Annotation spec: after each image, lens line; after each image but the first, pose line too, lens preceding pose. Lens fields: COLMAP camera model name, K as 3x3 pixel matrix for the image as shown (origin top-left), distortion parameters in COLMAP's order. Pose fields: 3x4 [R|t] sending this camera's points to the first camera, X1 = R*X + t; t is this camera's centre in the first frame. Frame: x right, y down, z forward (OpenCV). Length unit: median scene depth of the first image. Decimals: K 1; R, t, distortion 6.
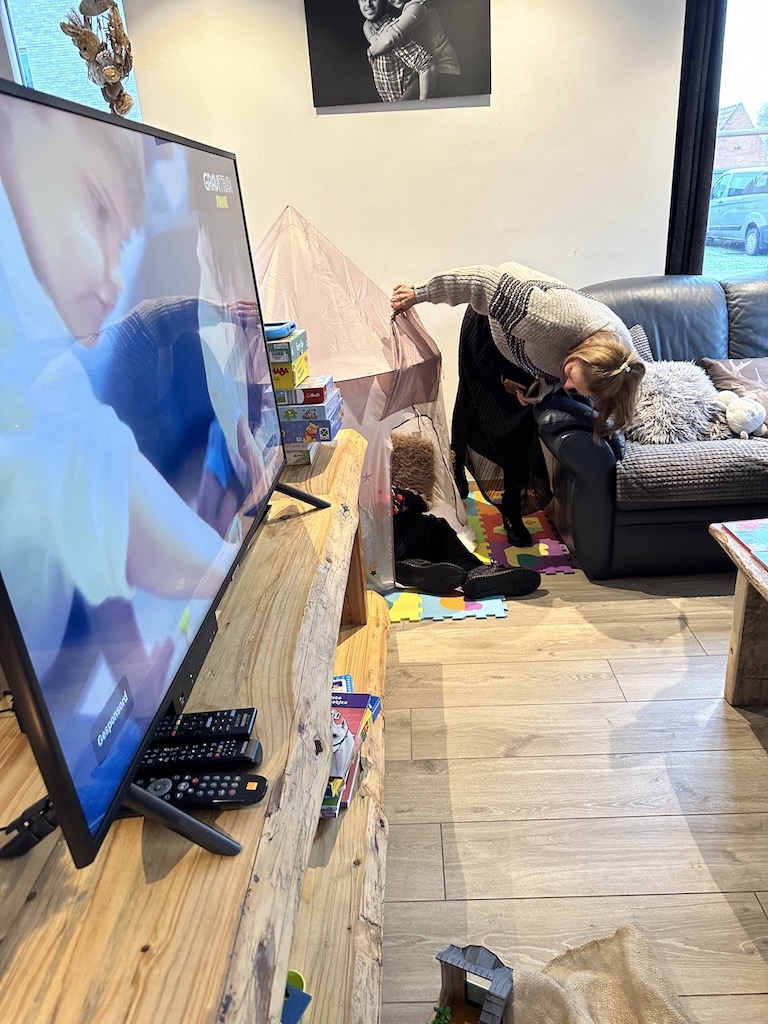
lens RADIAL K [[714.8, 0, 384.0], [0, 714.8, 512.0], [0, 0, 1]] dist [-0.004920, -0.005026]
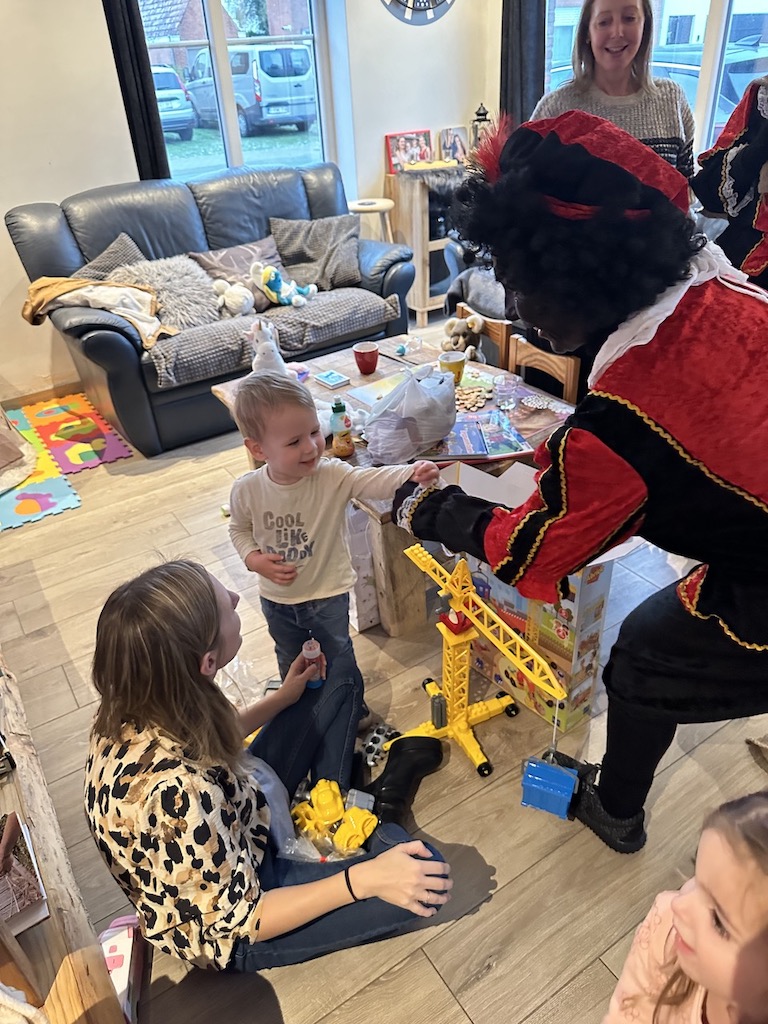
lens RADIAL K [[721.7, 0, 384.7], [0, 721.7, 500.8], [0, 0, 1]] dist [0.009516, -0.027413]
pose [[0.818097, -0.288239, 0.497629, -0.002172], [0.225334, 0.956796, 0.183753, 0.031271], [-0.529095, -0.038196, 0.847703, -0.201621]]
